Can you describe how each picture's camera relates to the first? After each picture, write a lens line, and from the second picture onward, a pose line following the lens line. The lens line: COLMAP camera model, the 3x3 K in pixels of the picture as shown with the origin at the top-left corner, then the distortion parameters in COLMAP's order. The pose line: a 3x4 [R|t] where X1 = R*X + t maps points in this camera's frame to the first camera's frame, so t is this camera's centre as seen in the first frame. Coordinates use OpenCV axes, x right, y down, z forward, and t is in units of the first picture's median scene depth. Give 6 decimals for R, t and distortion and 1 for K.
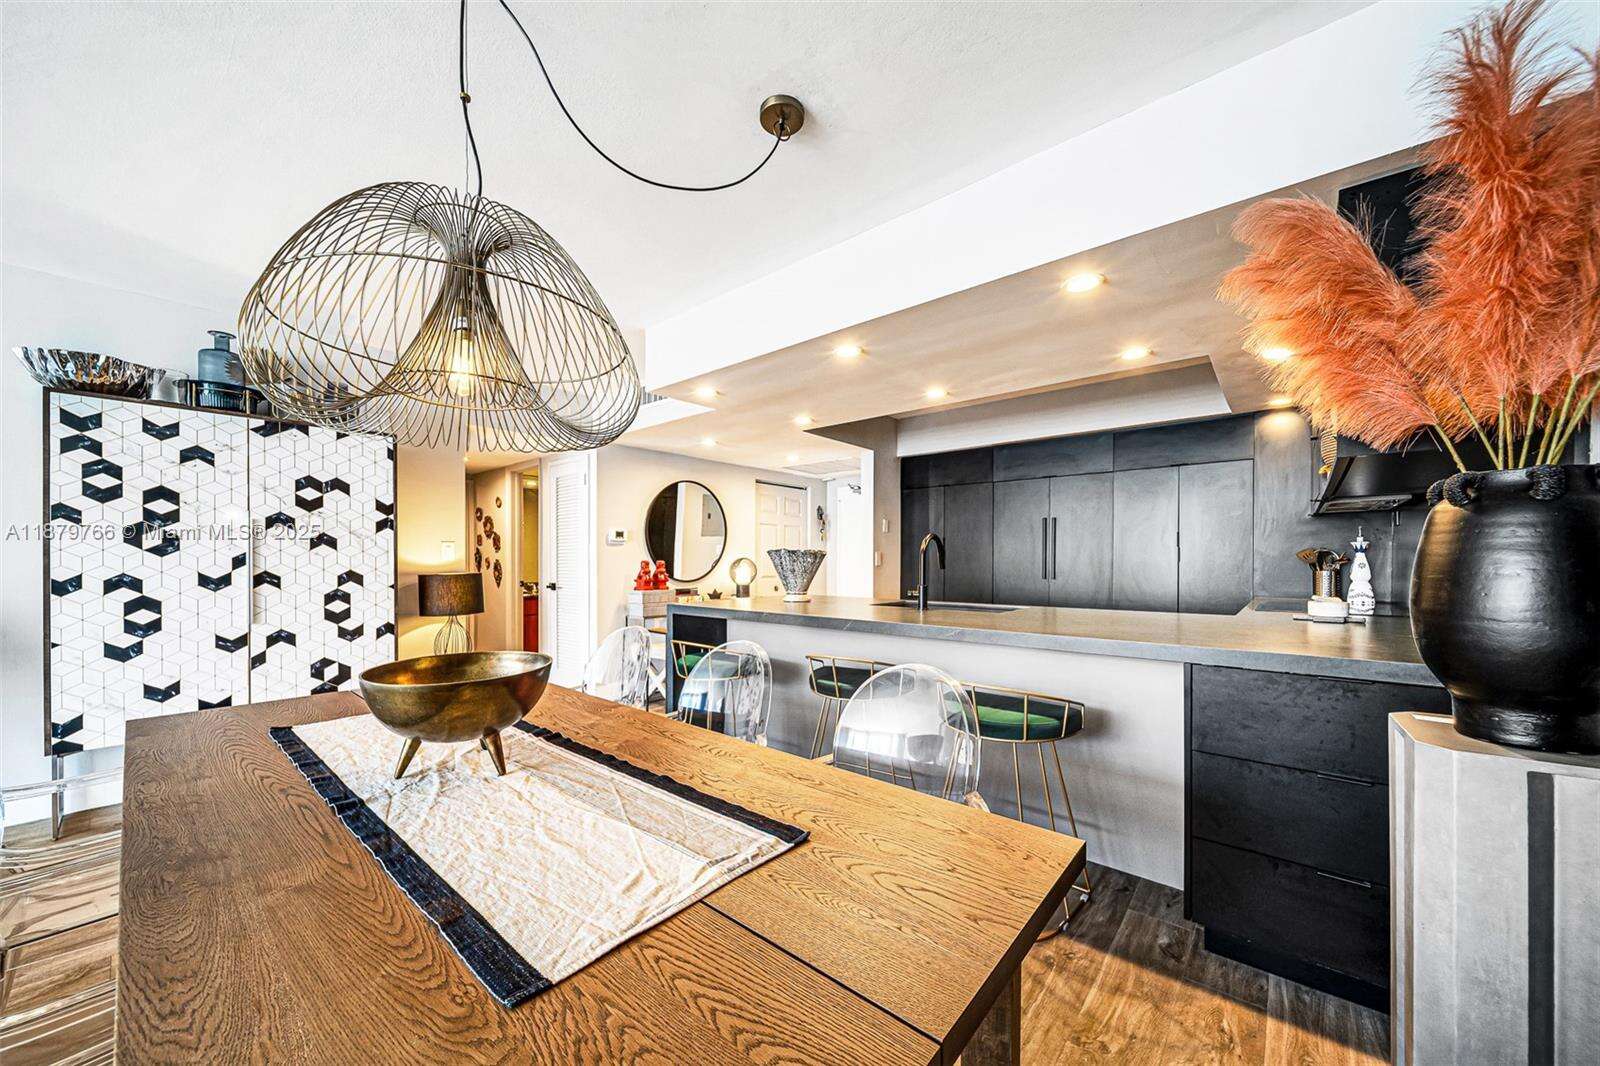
lens RADIAL K [[585.3, 0, 792.1], [0, 585.3, 558.5], [0, 0, 1]] dist [0.000023, -0.000139]
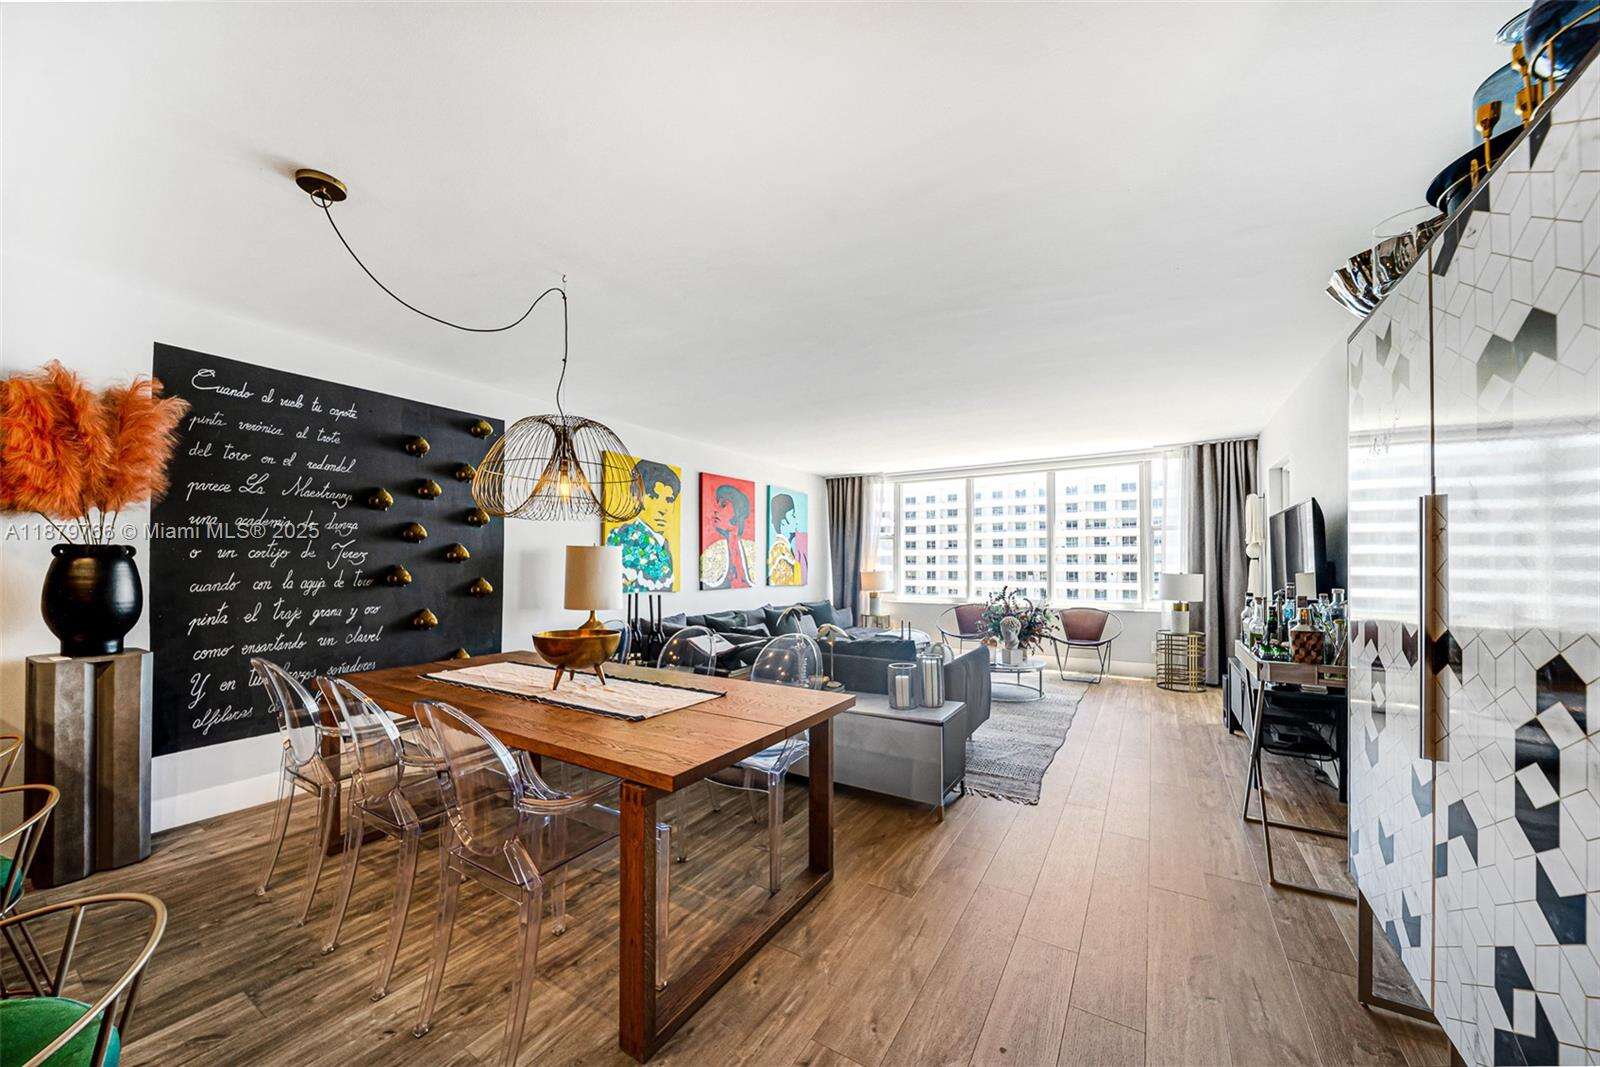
lens RADIAL K [[567.8, 0, 790.1], [0, 567.8, 564.7], [0, 0, 1]] dist [-0.001645, -0.000603]
pose [[-0.988622, -0.000659, -0.150421, -0.437045], [-0.000715, 1.000000, 0.000317, -0.021648], [0.150421, 0.000421, -0.988622, 1.322796]]
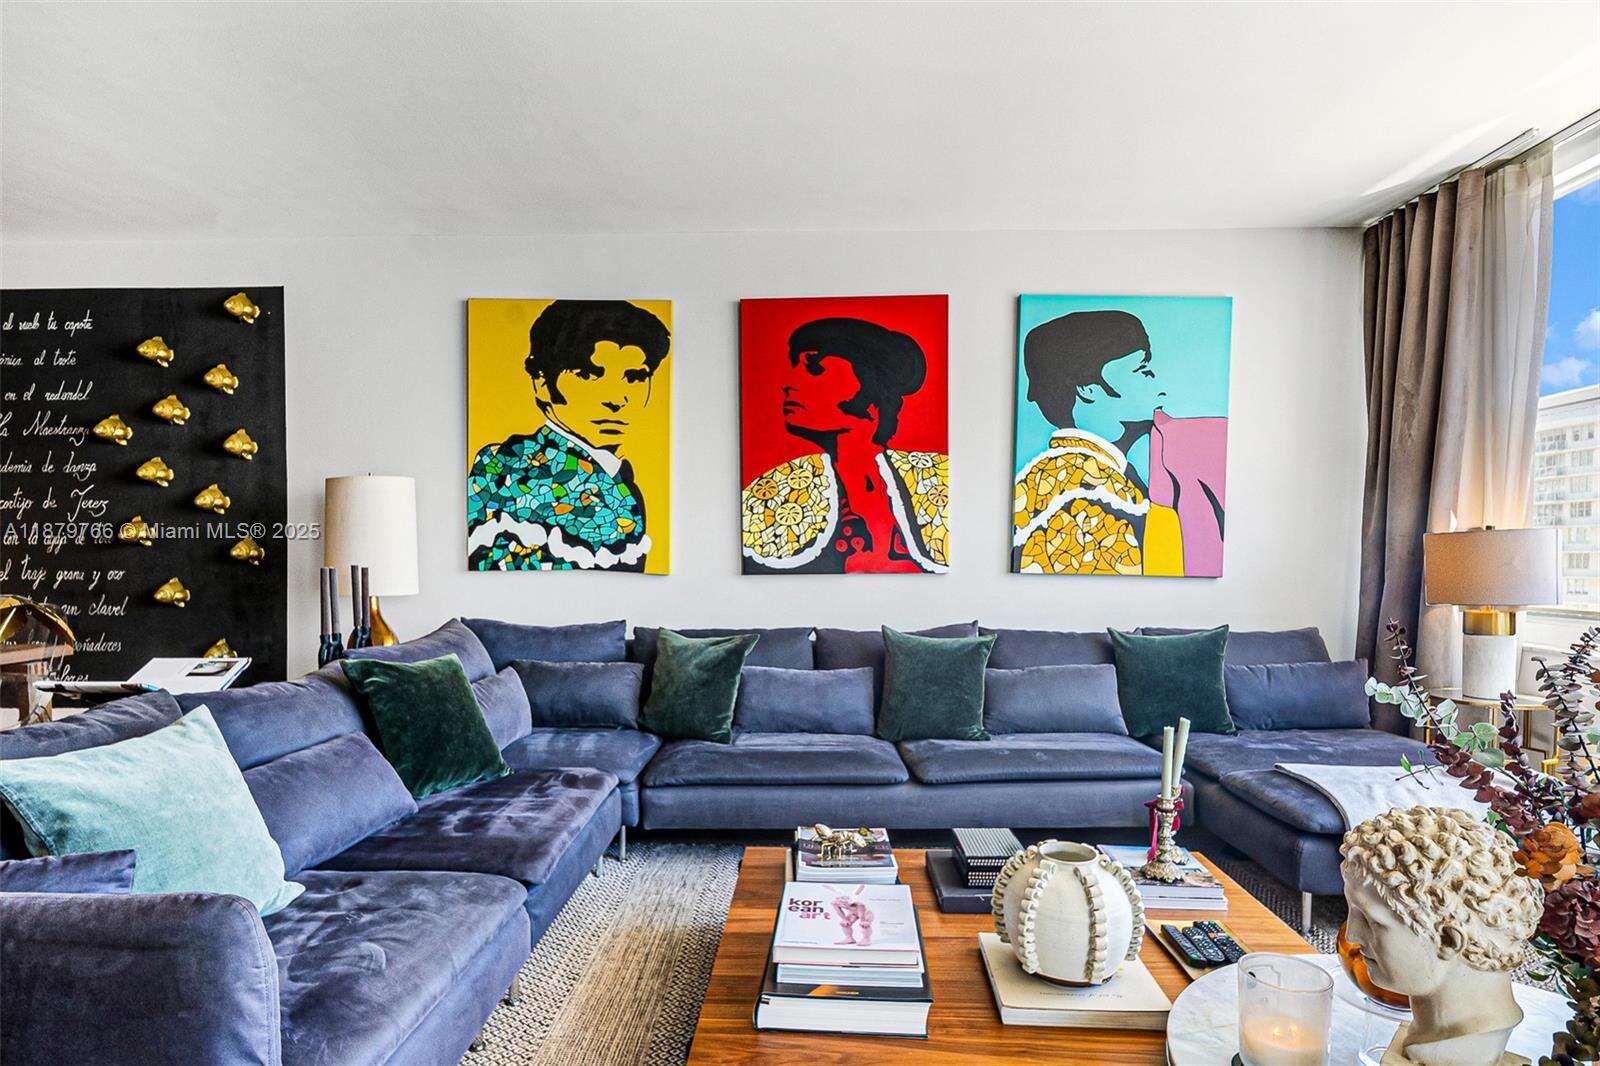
lens RADIAL K [[869.3, 0, 784.4], [0, 869.3, 585.4], [0, 0, 1]] dist [-0.002570, 0.000657]
pose [[-0.631221, -0.029357, 0.775047, -1.523286], [-0.001450, 0.999326, 0.036671, 0.038013], [-0.775602, 0.022023, -0.630839, 0.063625]]
